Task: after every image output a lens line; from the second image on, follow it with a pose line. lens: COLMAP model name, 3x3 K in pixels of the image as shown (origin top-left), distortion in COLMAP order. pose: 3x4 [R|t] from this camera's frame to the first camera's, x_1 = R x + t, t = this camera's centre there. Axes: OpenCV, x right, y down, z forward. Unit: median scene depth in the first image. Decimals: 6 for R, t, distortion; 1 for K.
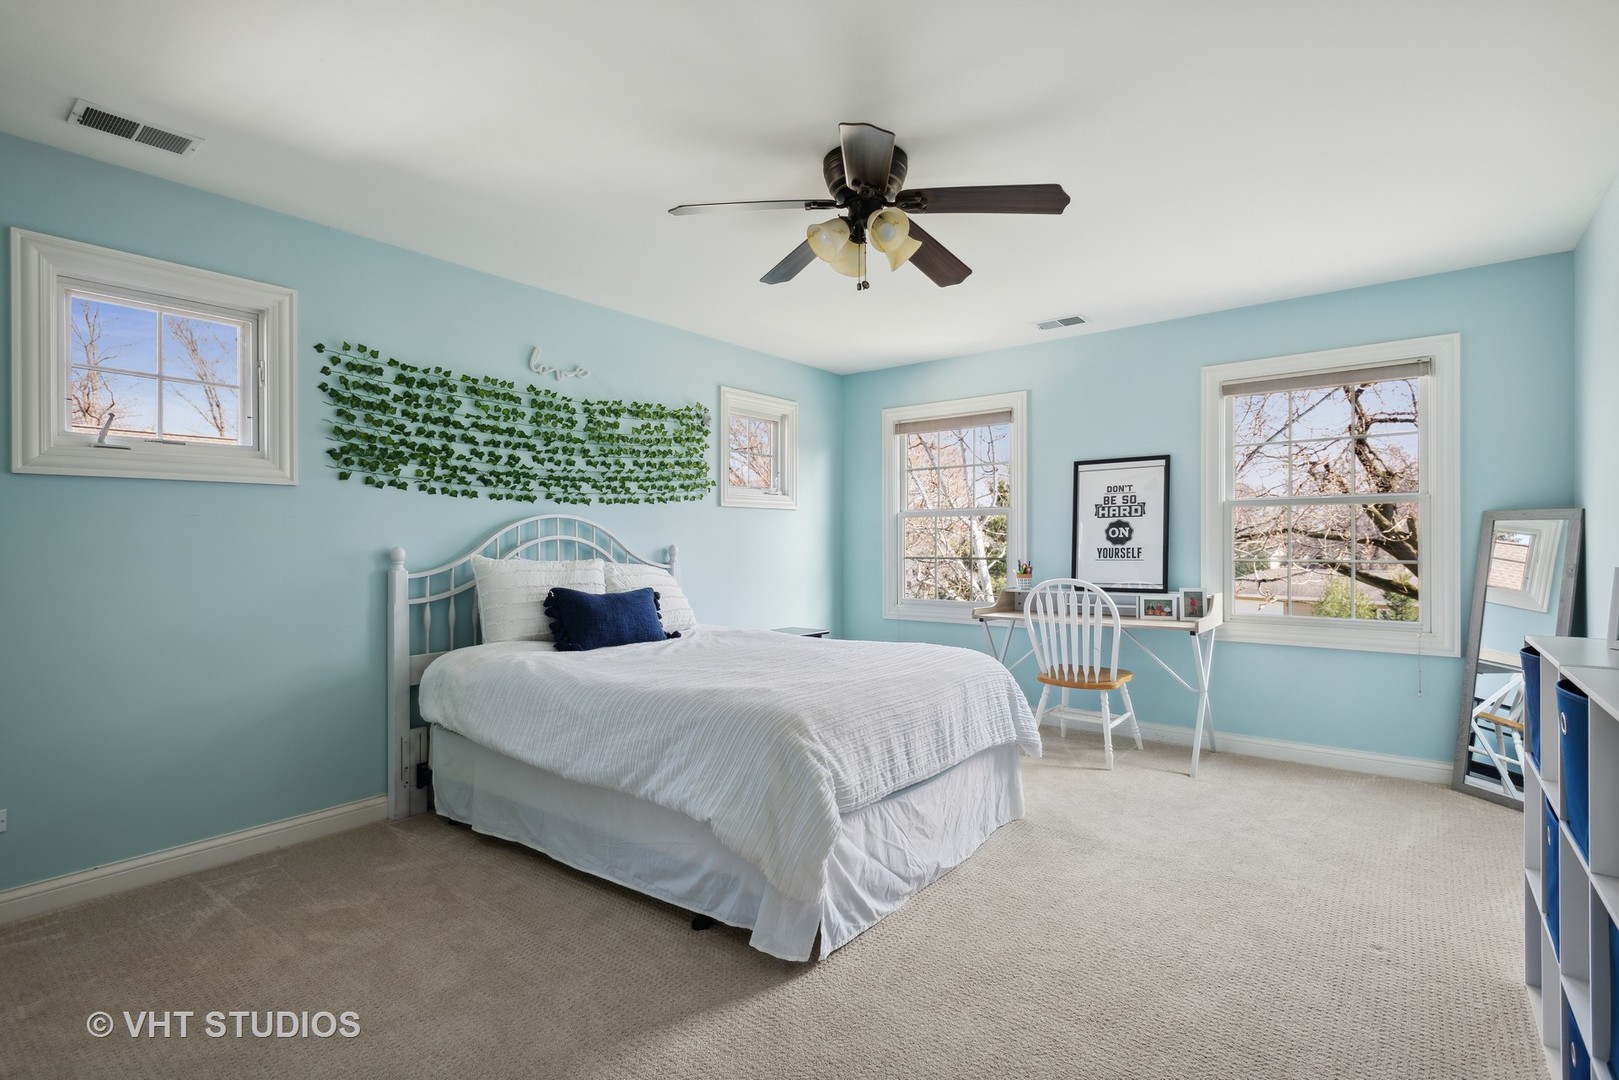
lens RADIAL K [[771.8, 0, 808.7], [0, 771.8, 540.2], [0, 0, 1]] dist [0.016355, -0.004617]
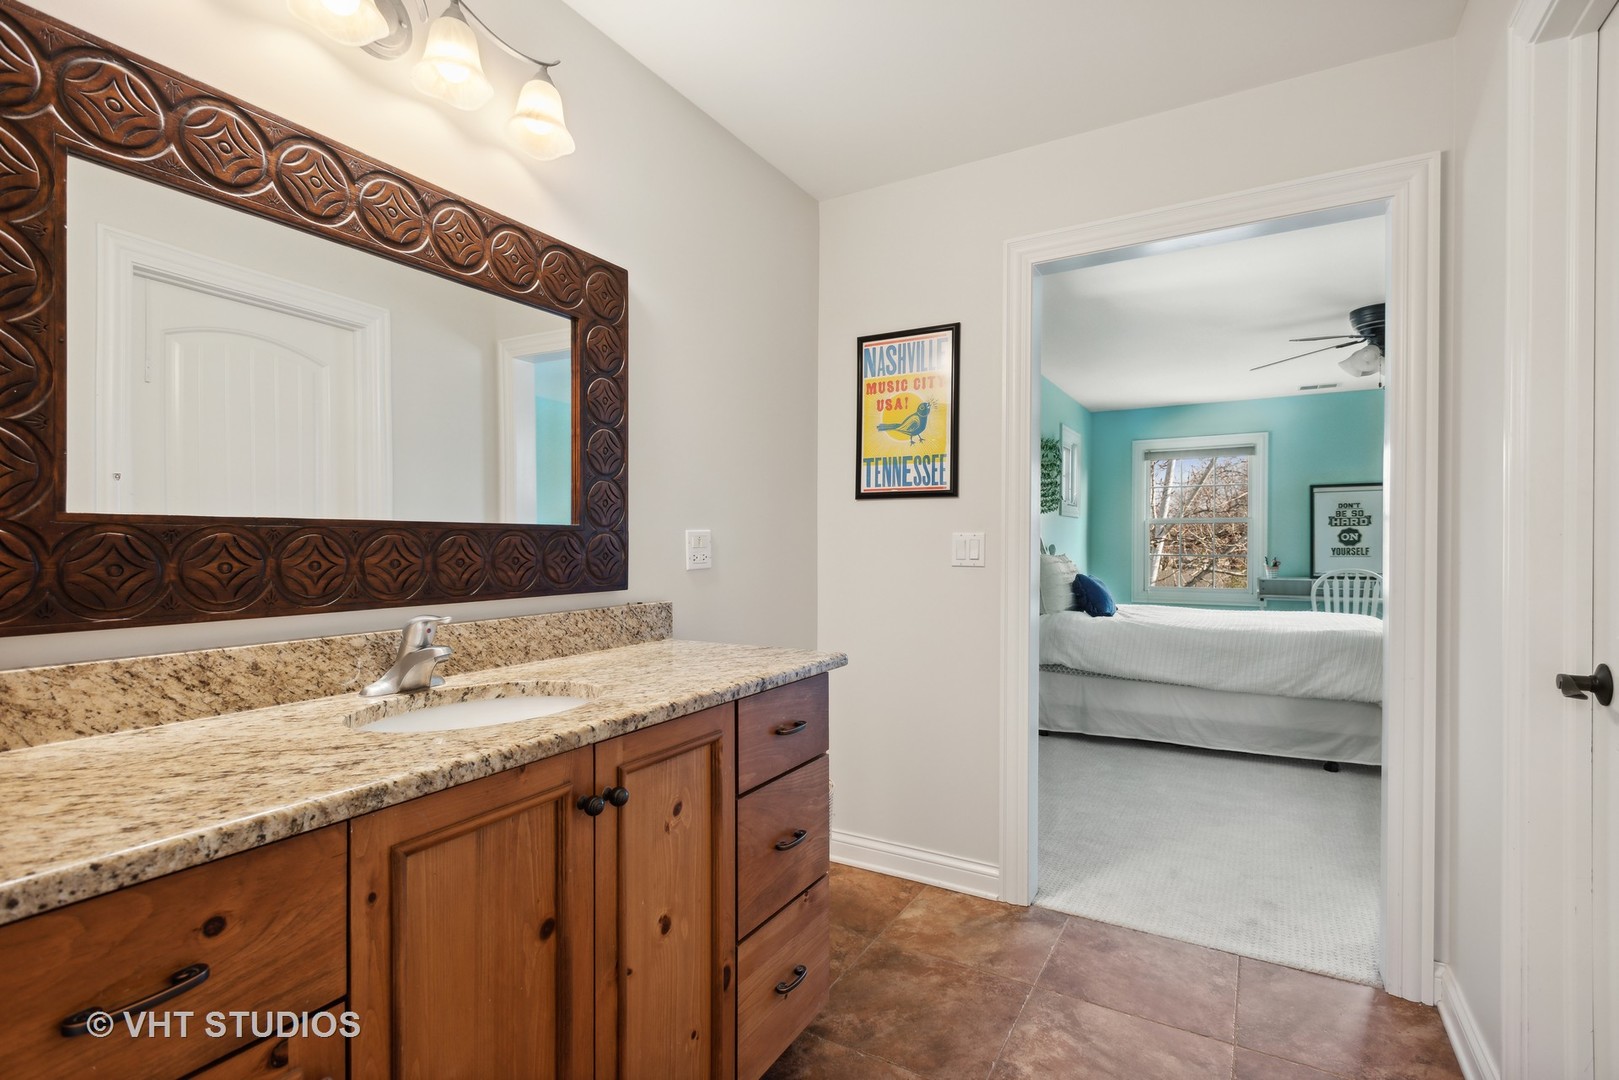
lens RADIAL K [[771.8, 0, 820.8], [0, 771.8, 547.9], [0, 0, 1]] dist [0.016355, -0.004617]
pose [[0.990114, 0.003096, 0.140234, -0.737593], [-0.004280, 0.999958, 0.008141, 0.002745], [-0.140203, -0.008661, 0.990085, -0.257638]]
